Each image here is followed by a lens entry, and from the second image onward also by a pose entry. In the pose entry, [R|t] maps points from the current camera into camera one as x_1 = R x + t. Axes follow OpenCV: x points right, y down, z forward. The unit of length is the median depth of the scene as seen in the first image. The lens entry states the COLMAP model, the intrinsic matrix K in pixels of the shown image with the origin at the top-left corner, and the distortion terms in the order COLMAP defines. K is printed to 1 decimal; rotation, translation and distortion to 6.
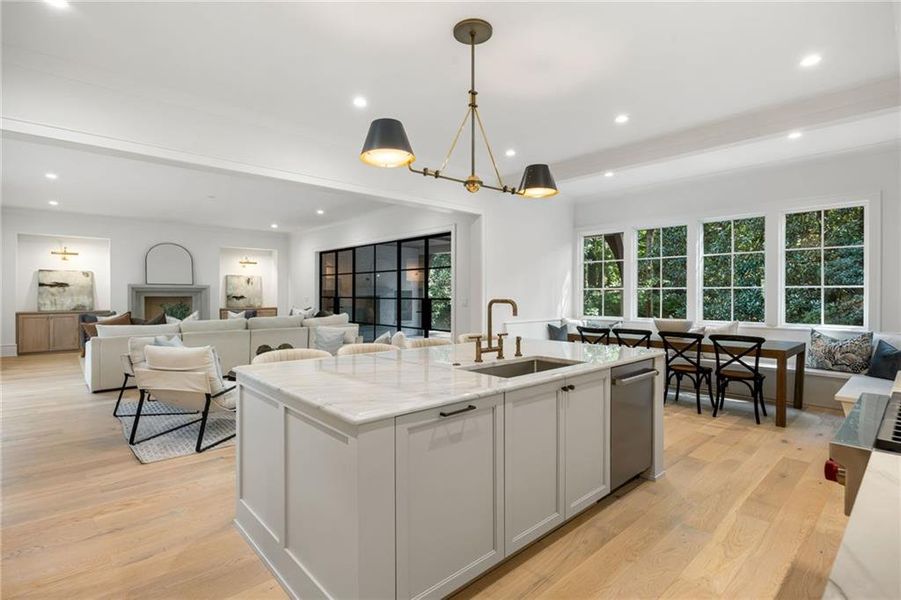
lens RADIAL K [[435.2, 0, 446.9], [0, 435.2, 294.0], [0, 0, 1]] dist [-0.018701, 0.003409]
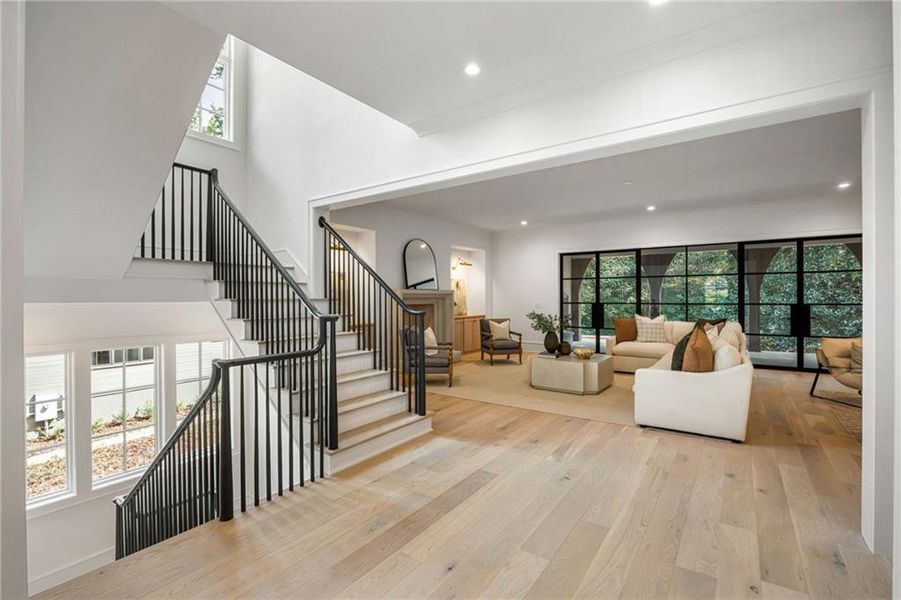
lens RADIAL K [[404.1, 0, 448.4], [0, 404.1, 299.2], [0, 0, 1]] dist [-0.010608, 0.000975]
pose [[0.975517, -0.007260, 0.219803, -1.024796], [0.006110, 0.999964, 0.005908, -0.010416], [-0.219838, -0.004421, 0.975526, 0.329171]]
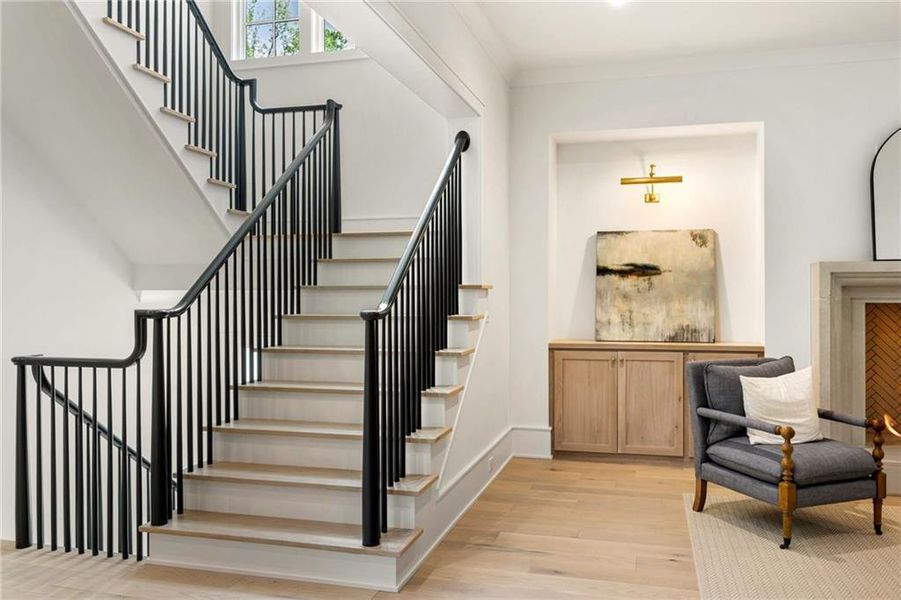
lens RADIAL K [[719.0, 0, 455.7], [0, 719.0, 303.2], [0, 0, 1]] dist [-0.000804, -0.008688]
pose [[0.546550, 0.008267, -0.837386, -0.582128], [0.002258, 0.999933, 0.011345, -0.001202], [0.837423, -0.008092, 0.546495, 0.654512]]
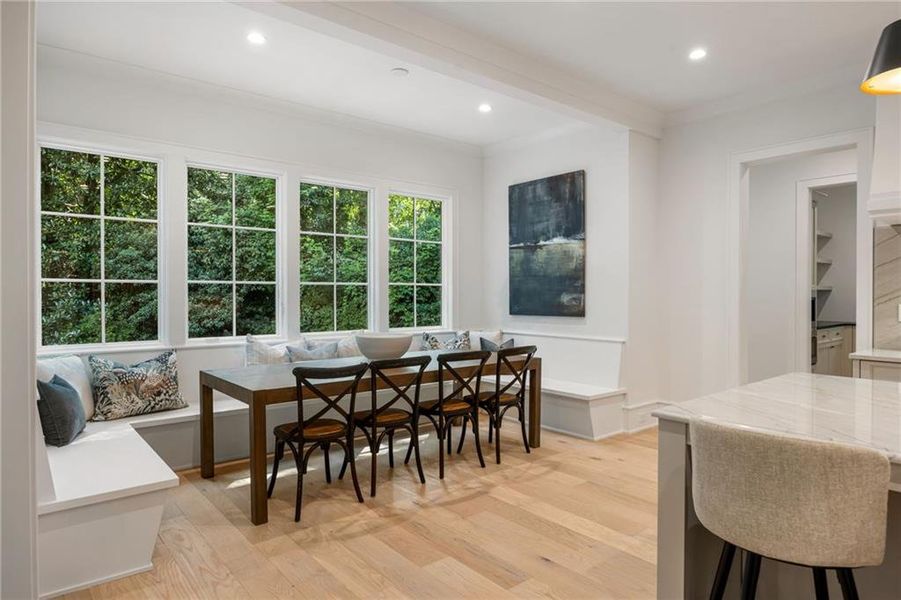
lens RADIAL K [[535.2, 0, 457.7], [0, 535.2, 299.5], [0, 0, 1]] dist [0.003648, -0.002080]
pose [[0.037220, -0.014300, 0.999205, -0.157126], [-0.002074, 0.999894, 0.014387, -0.000334], [-0.999305, -0.002607, 0.037187, 0.602299]]
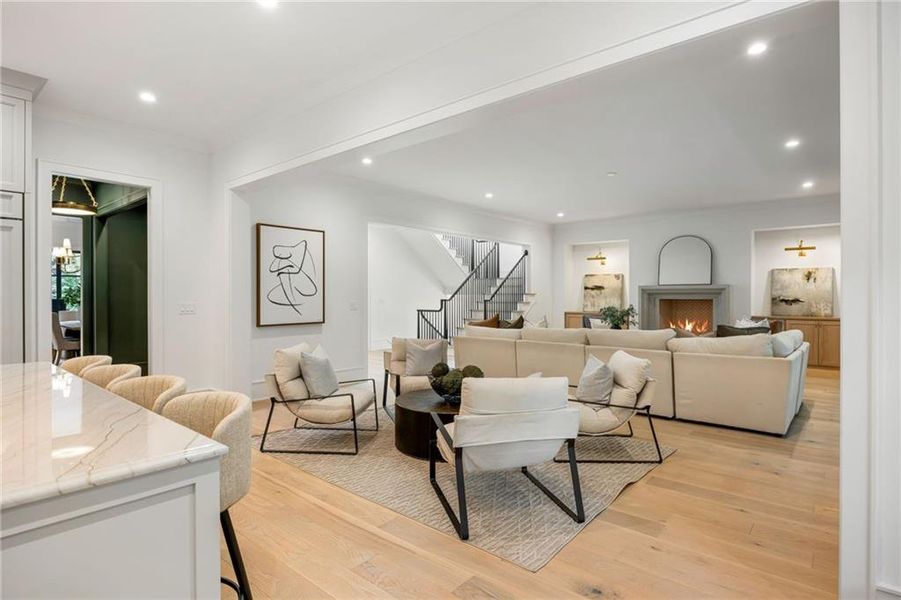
lens RADIAL K [[472.3, 0, 453.0], [0, 472.3, 299.6], [0, 0, 1]] dist [-0.007444, -0.002029]
pose [[0.141472, 0.005795, -0.989925, 0.265798], [0.001019, 0.999981, 0.005999, 0.000526], [0.989942, -0.001858, 0.141464, 0.576333]]
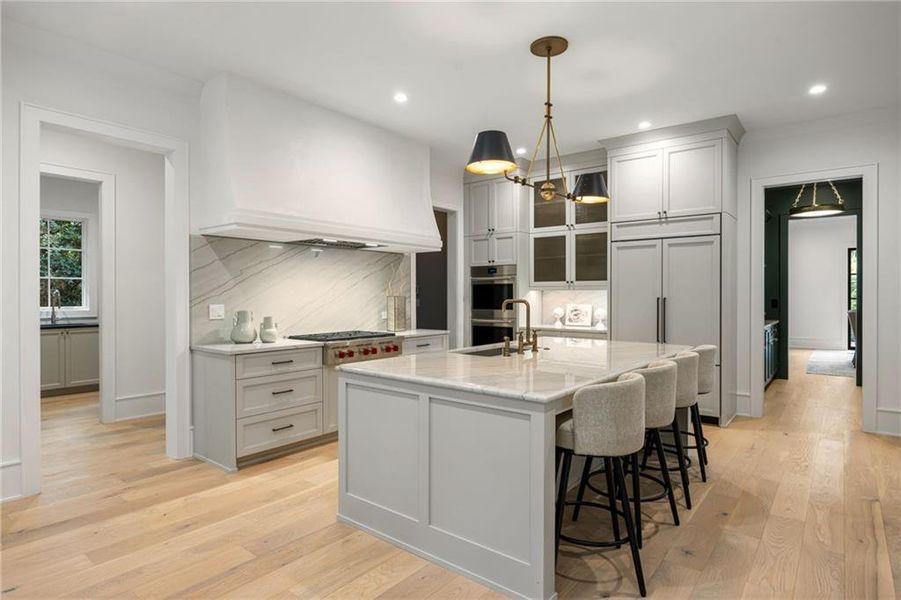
lens RADIAL K [[487.6, 0, 439.0], [0, 487.6, 296.2], [0, 0, 1]] dist [-0.014870, 0.000728]
pose [[-0.989772, -0.002112, -0.142640, 0.177337], [-0.002472, 0.999994, 0.002345, 0.000052], [0.142635, 0.002674, -0.989772, 0.765136]]
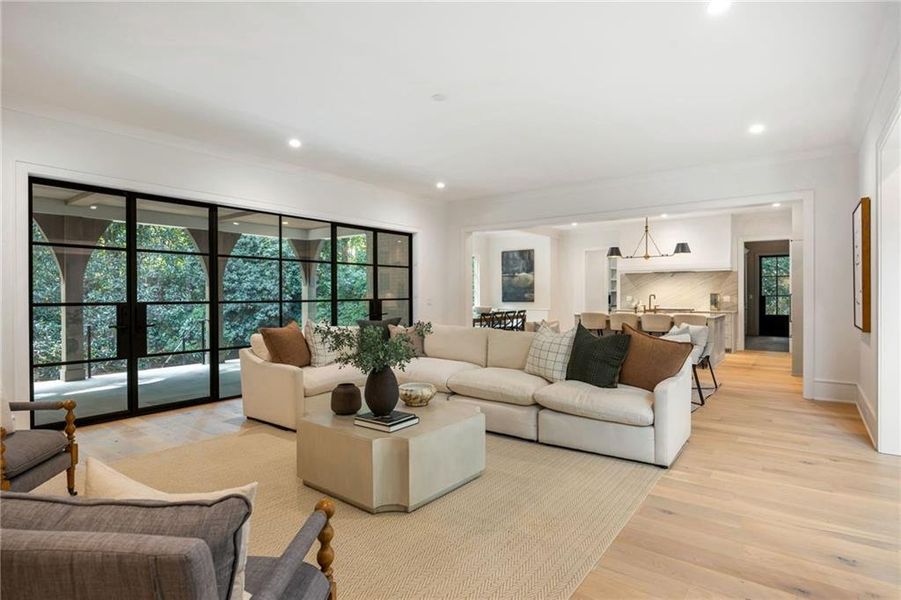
lens RADIAL K [[472.3, 0, 453.6], [0, 472.3, 296.1], [0, 0, 1]] dist [-0.007444, -0.002029]
pose [[-0.193813, -0.005419, 0.981024, -1.052471], [0.003990, 0.999972, 0.006312, -0.001318], [-0.981030, 0.005137, -0.193786, 1.068897]]
